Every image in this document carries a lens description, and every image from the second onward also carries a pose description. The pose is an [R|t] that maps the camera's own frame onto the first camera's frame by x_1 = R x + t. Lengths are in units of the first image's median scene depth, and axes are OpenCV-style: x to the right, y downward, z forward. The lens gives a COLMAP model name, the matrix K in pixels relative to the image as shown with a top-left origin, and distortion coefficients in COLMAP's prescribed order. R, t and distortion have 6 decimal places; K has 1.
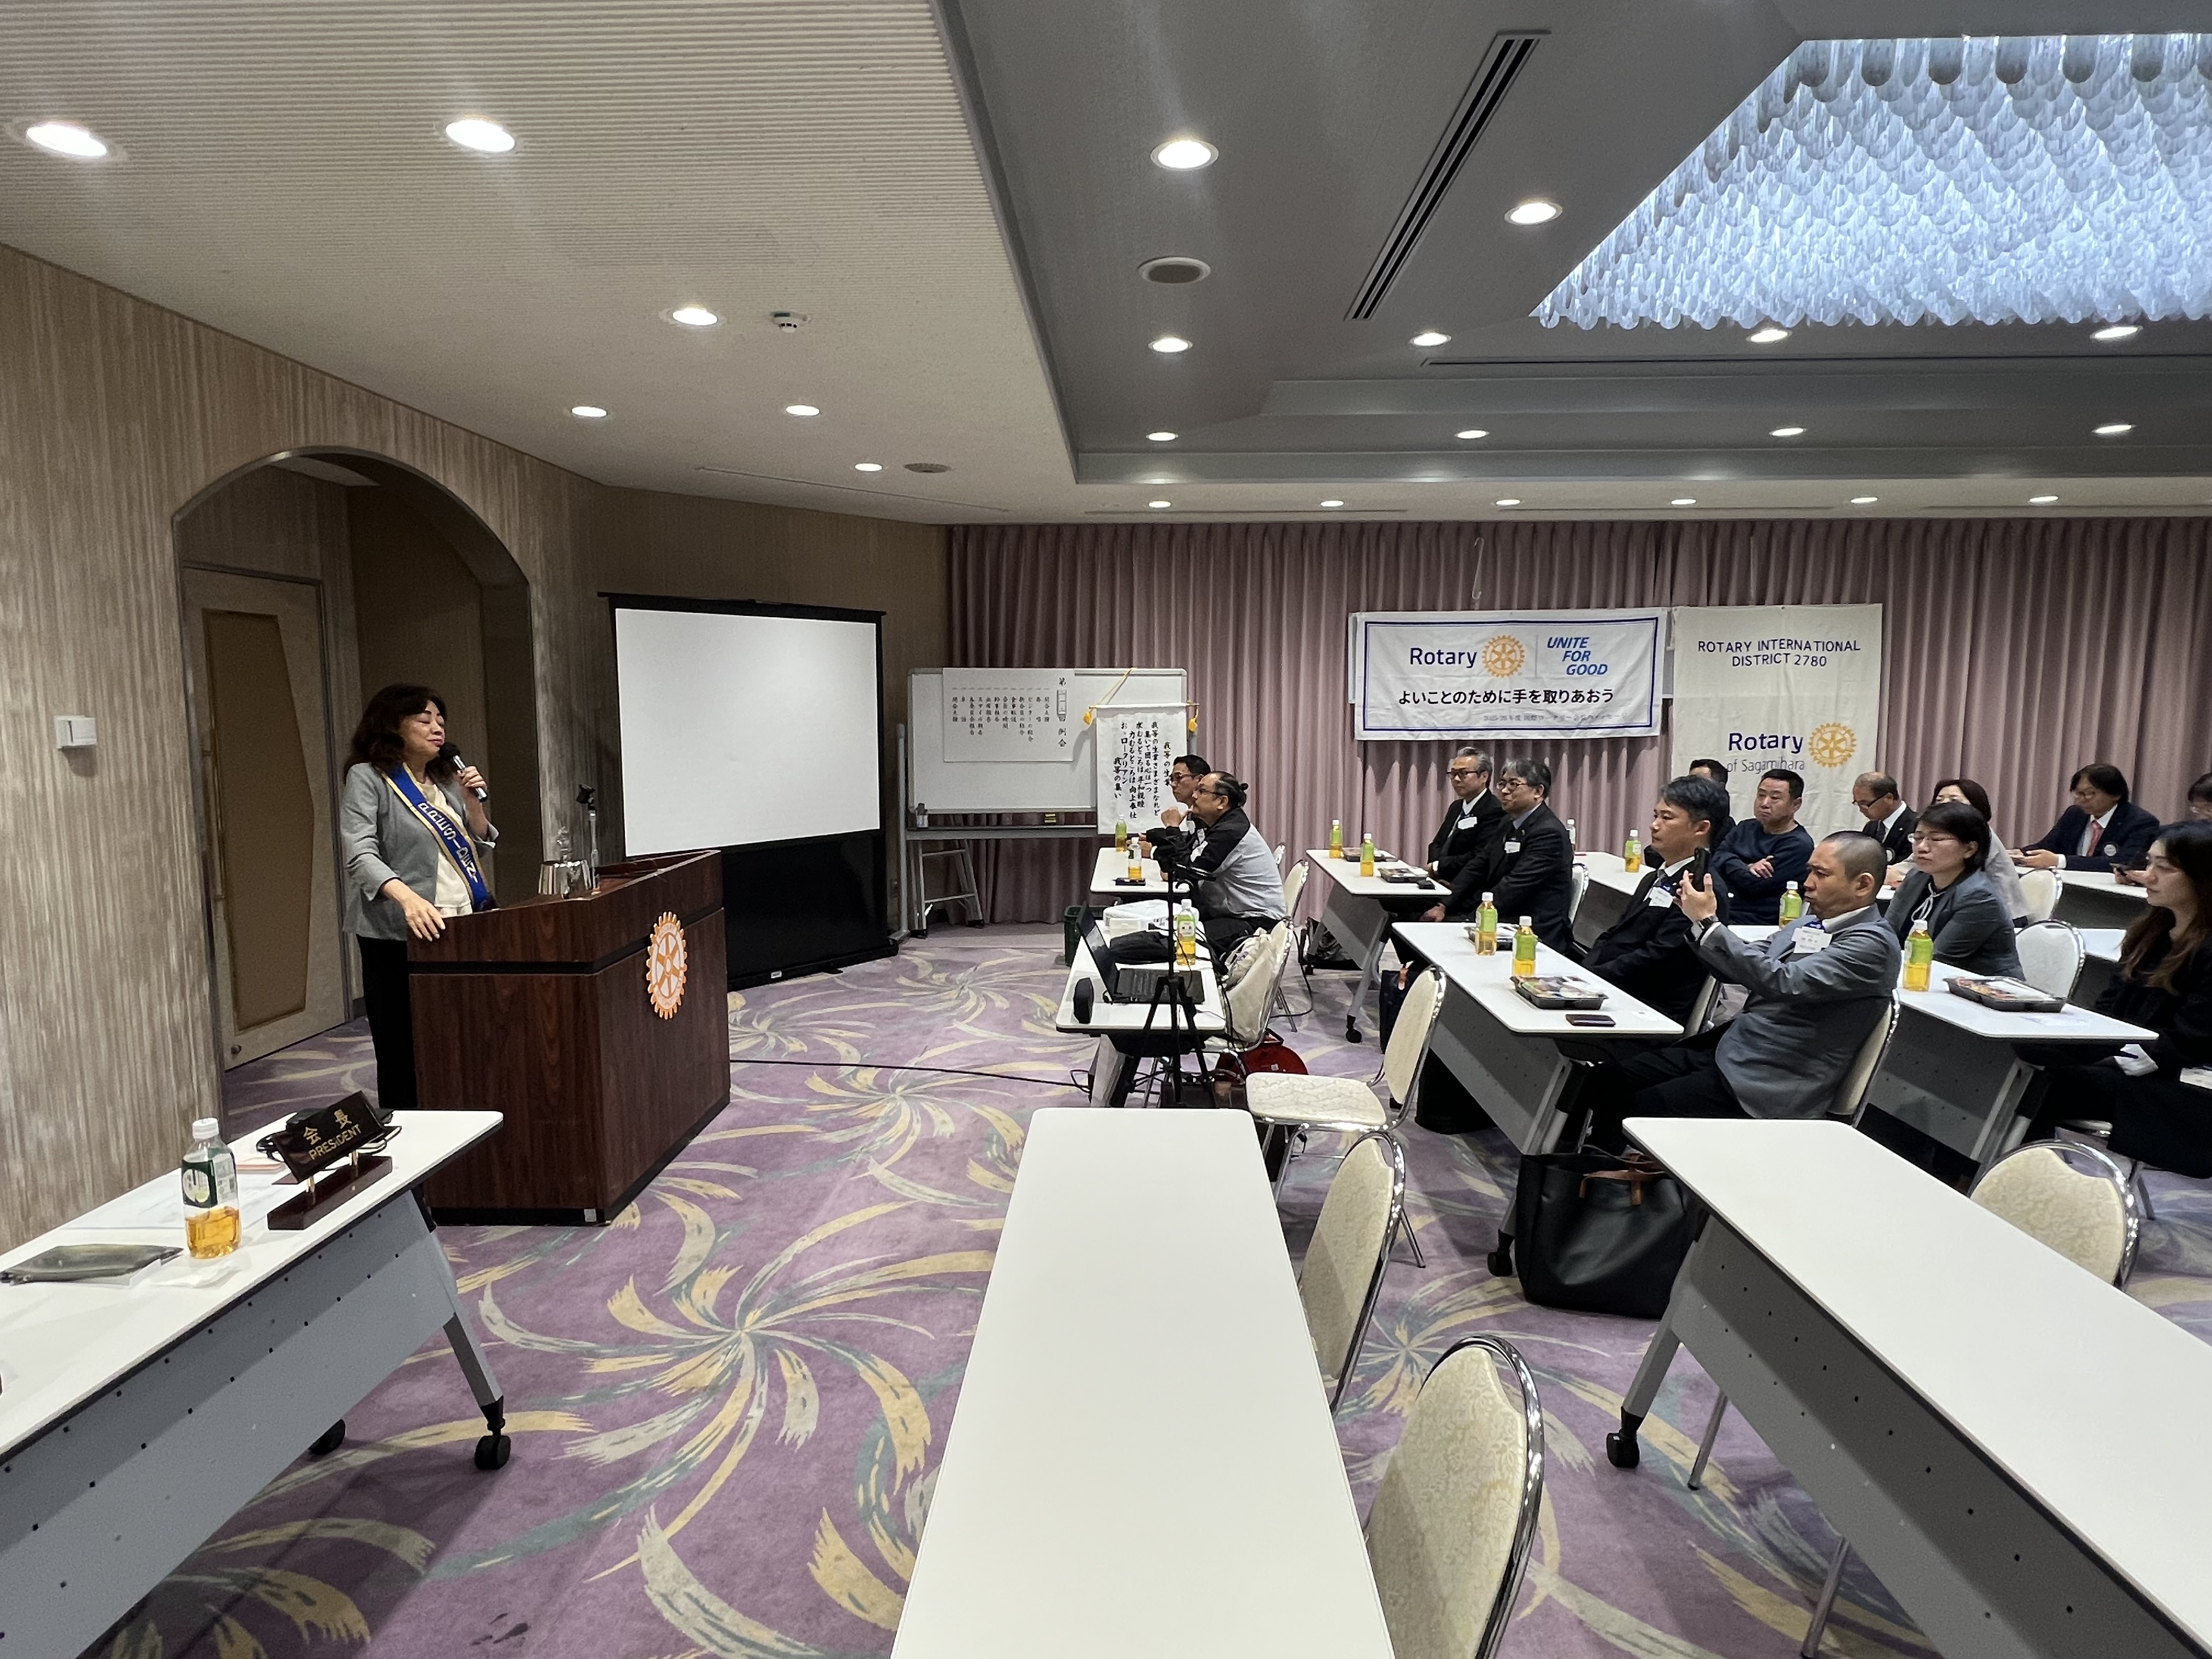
lens RADIAL K [[1194.6, 0, 1090.9], [0, 1194.6, 831.2], [0, 0, 1]] dist [-0.007239, 0.005097]
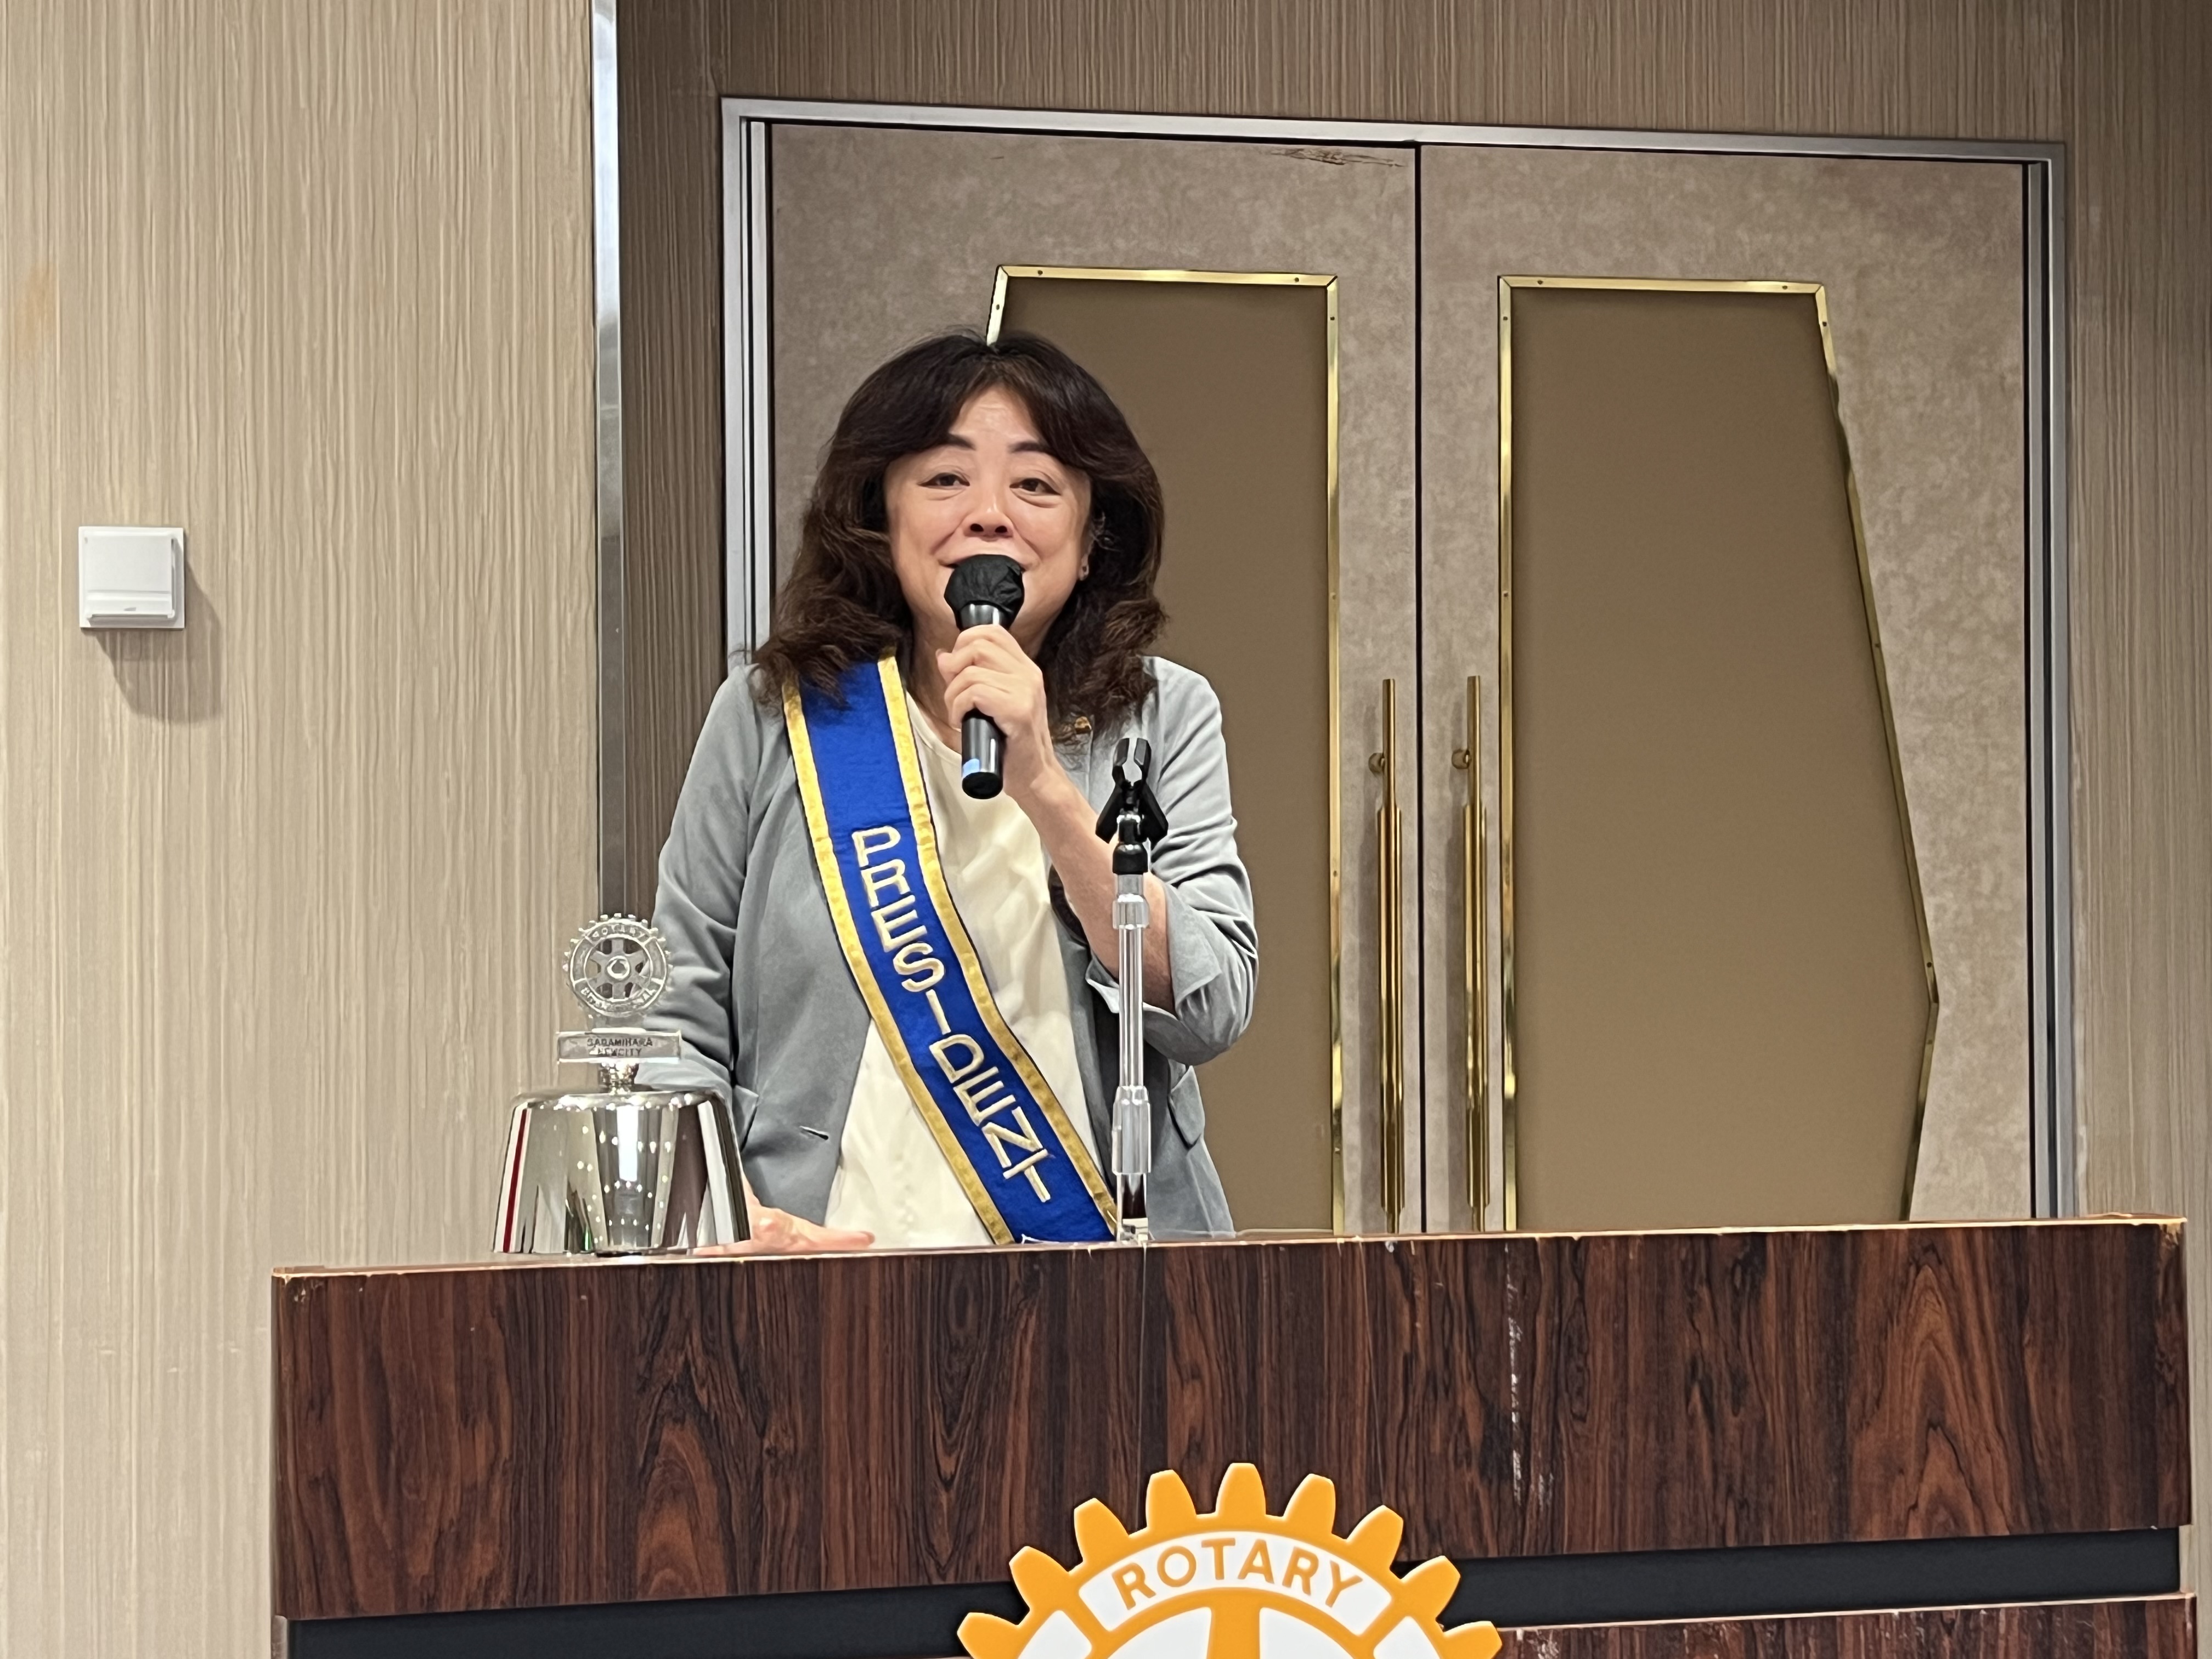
lens RADIAL K [[3618.9, 0, 1090.9], [0, 3618.9, 842.5], [0, 0, 1]] dist [0.127269, 0.000000]
pose [[0.248550, -0.016583, -0.968477, 0.069792], [-0.096125, 0.994496, -0.041698, 0.002060], [0.963838, 0.103459, 0.245588, 0.433257]]
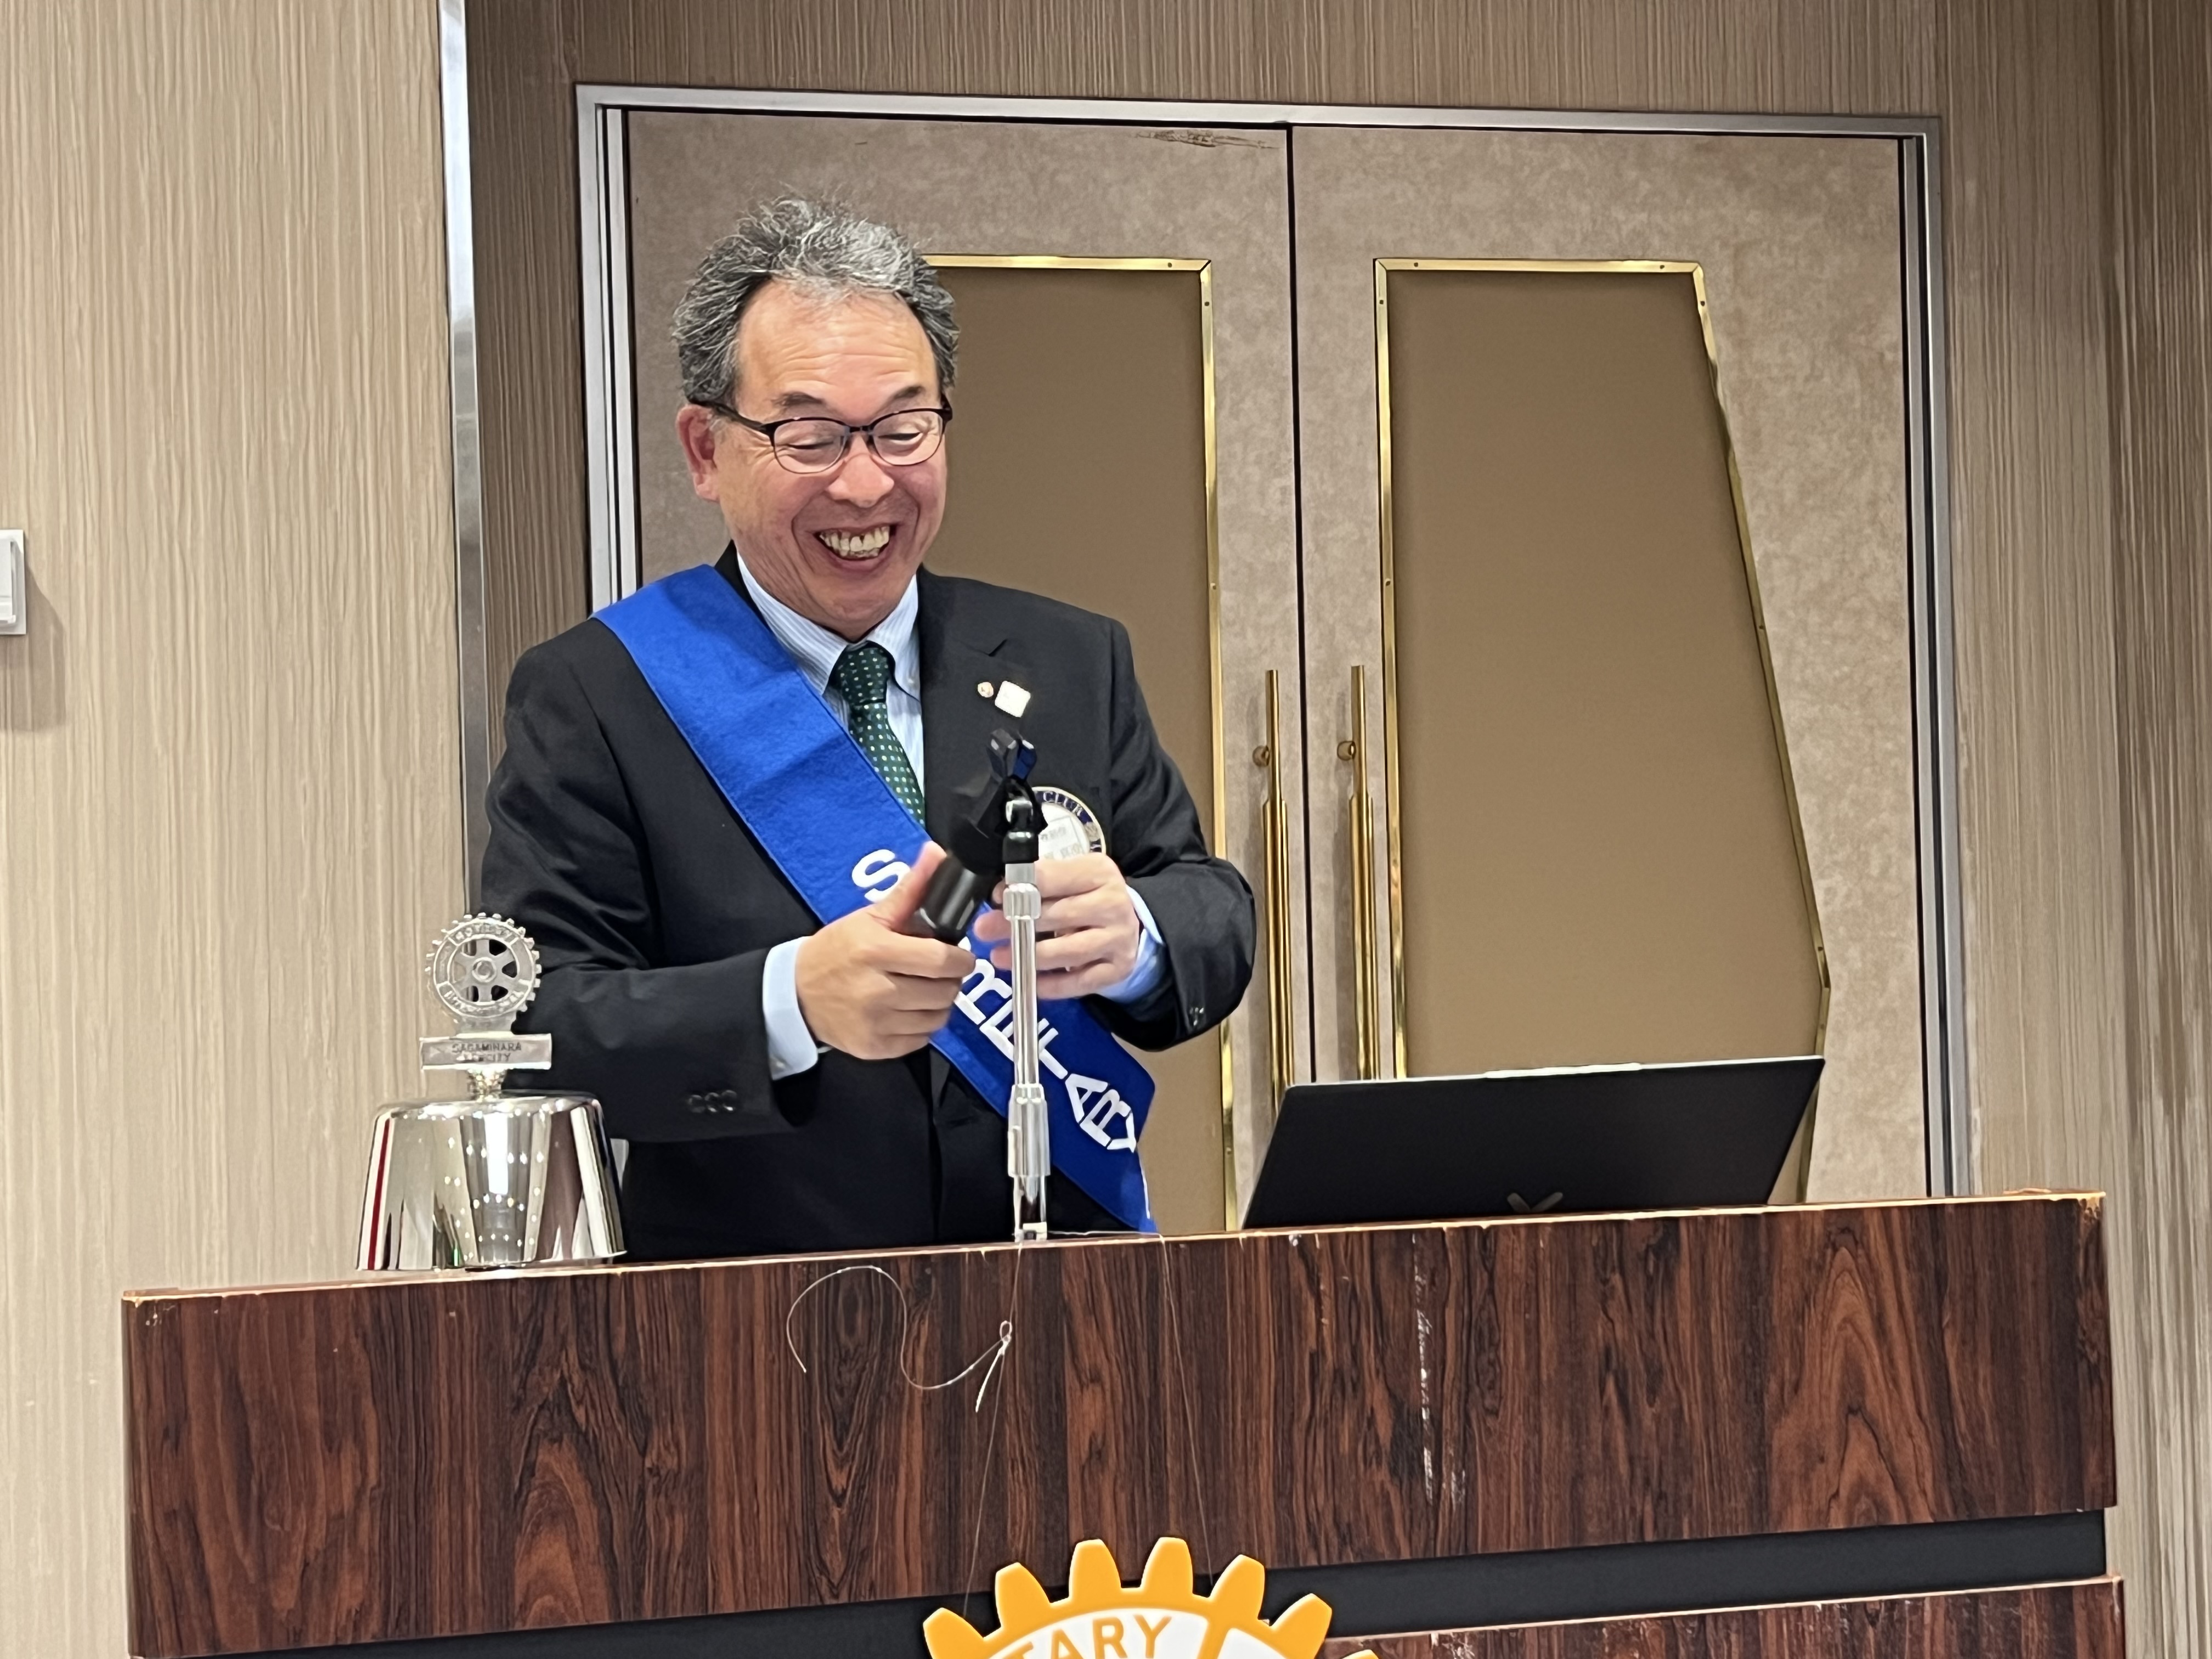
lens RADIAL K [[3618.9, 0, 1083.1], [0, 3618.9, 867.3], [0, 0, 1]] dist [0.127269, 0.000000]
pose [[0.278658, -0.018376, -0.960215, 0.059700], [-0.074533, 0.996388, -0.040698, 0.003563], [0.957494, 0.082909, 0.276282, 0.435487]]
